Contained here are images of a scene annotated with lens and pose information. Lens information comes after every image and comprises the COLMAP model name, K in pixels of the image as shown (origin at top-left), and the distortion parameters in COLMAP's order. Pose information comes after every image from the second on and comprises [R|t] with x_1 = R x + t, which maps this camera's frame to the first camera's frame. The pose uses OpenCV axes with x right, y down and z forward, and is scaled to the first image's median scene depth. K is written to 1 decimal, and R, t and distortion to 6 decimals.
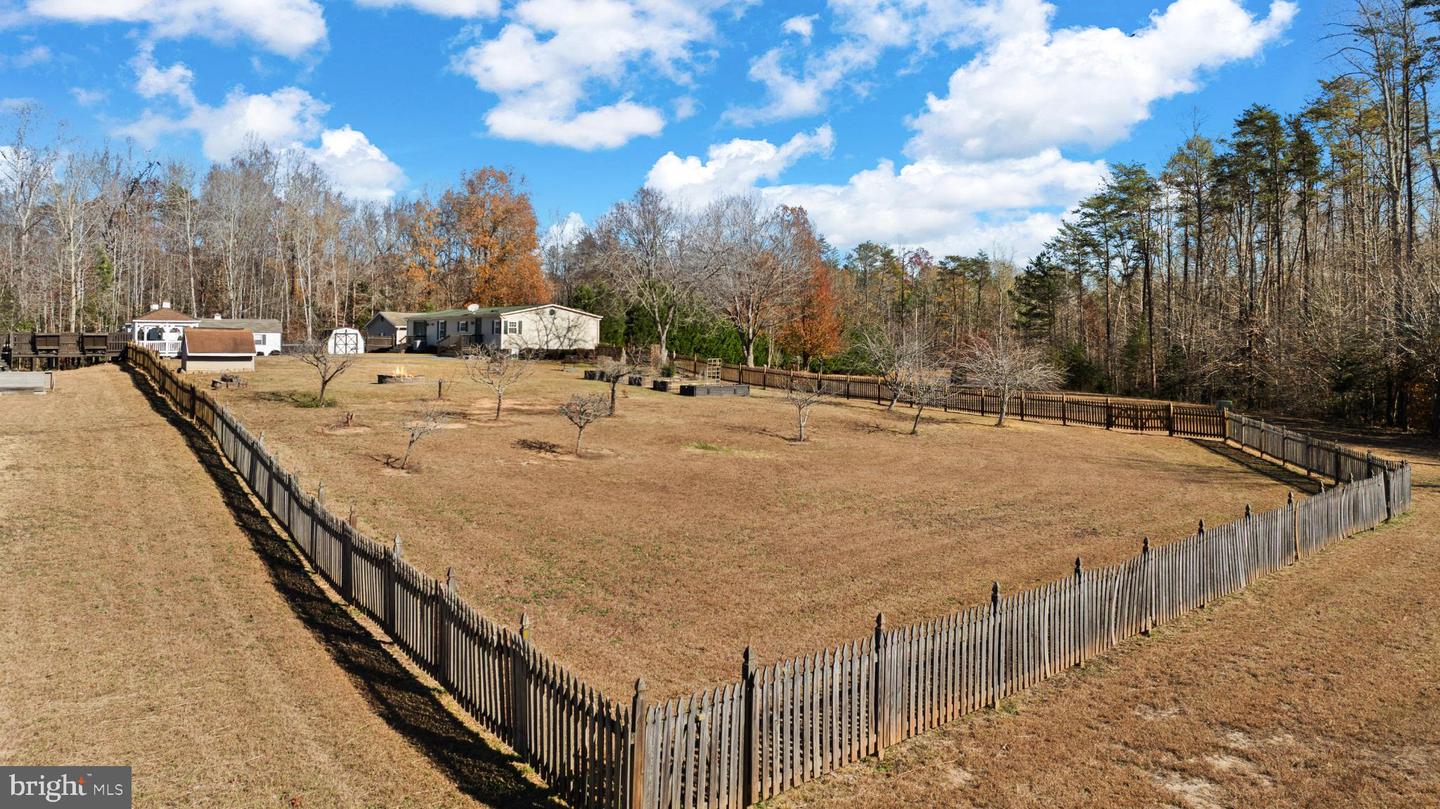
lens RADIAL K [[1038.7, 0, 715.9], [0, 1038.7, 392.4], [0, 0, 1]] dist [-0.021425, 0.011711]
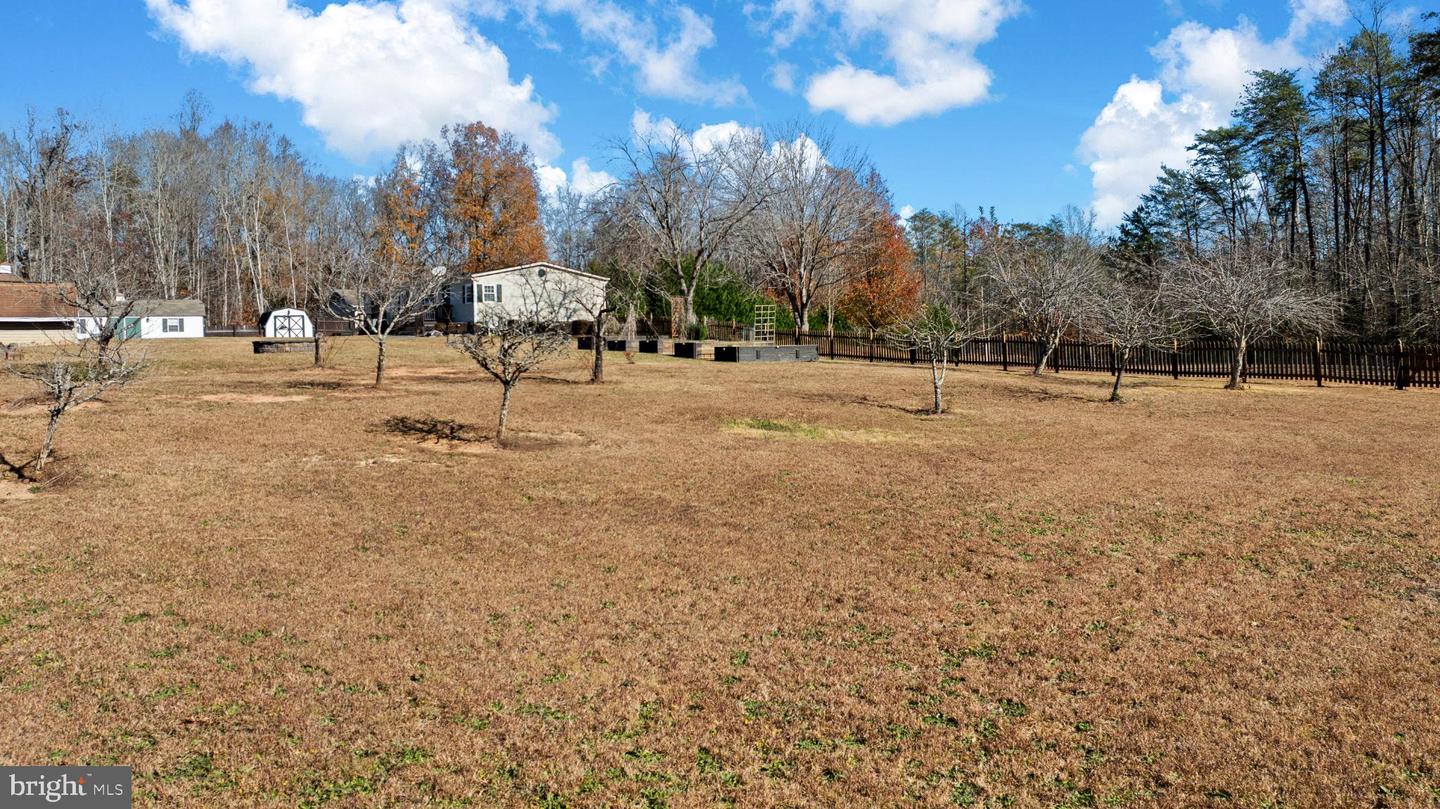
lens RADIAL K [[1078.0, 0, 727.2], [0, 1078.0, 406.8], [0, 0, 1]] dist [-0.028098, -0.011038]
pose [[0.999315, -0.029795, -0.021958, -0.008744], [0.029973, 0.999520, 0.007803, 0.018186], [0.021715, -0.008456, 0.999728, 0.217591]]
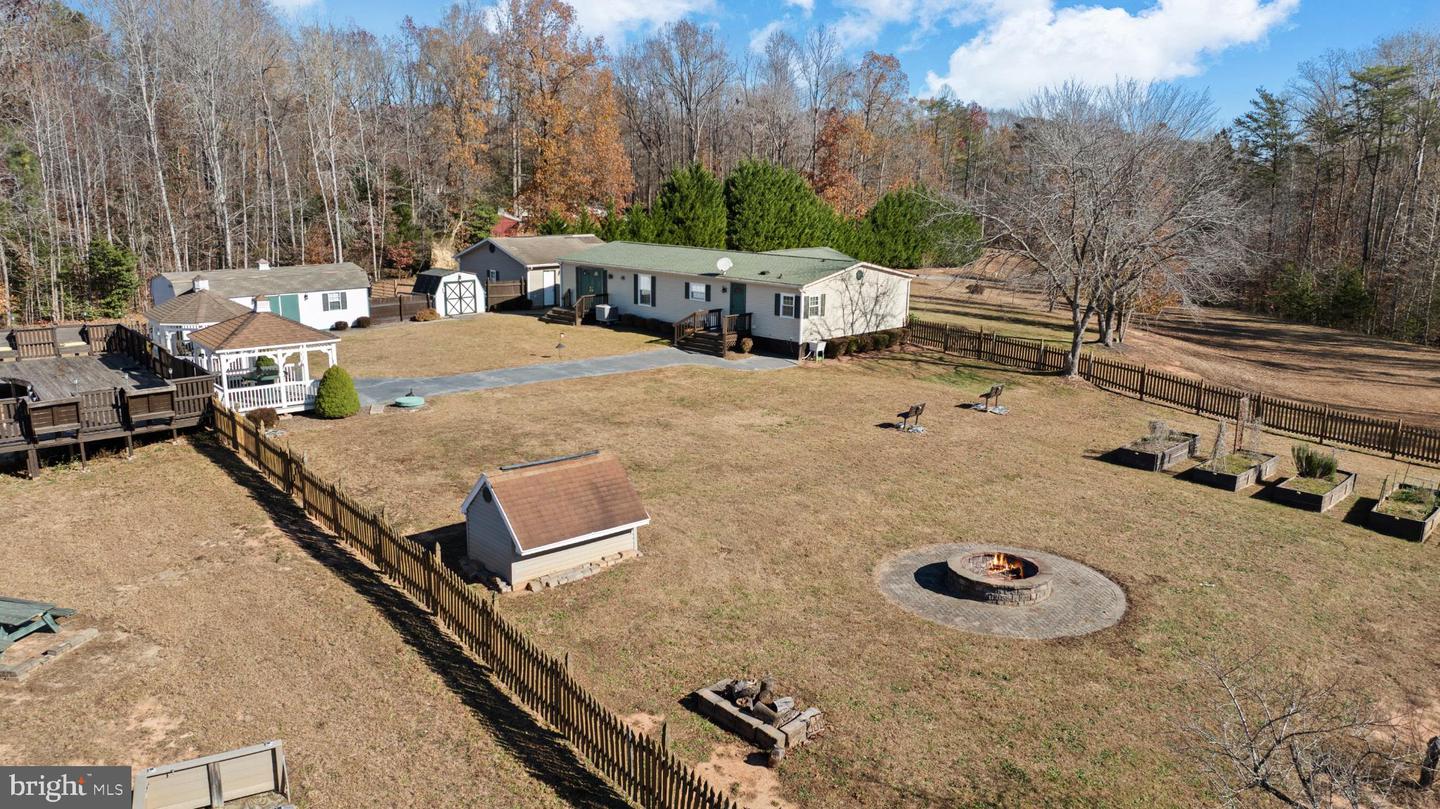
lens RADIAL K [[1038.7, 0, 710.6], [0, 1038.7, 396.0], [0, 0, 1]] dist [-0.021425, 0.011711]
pose [[0.993186, -0.011529, 0.115970, -0.317046], [-0.008053, 0.985927, 0.166982, -0.108039], [-0.116264, -0.166778, 0.979116, 0.396137]]
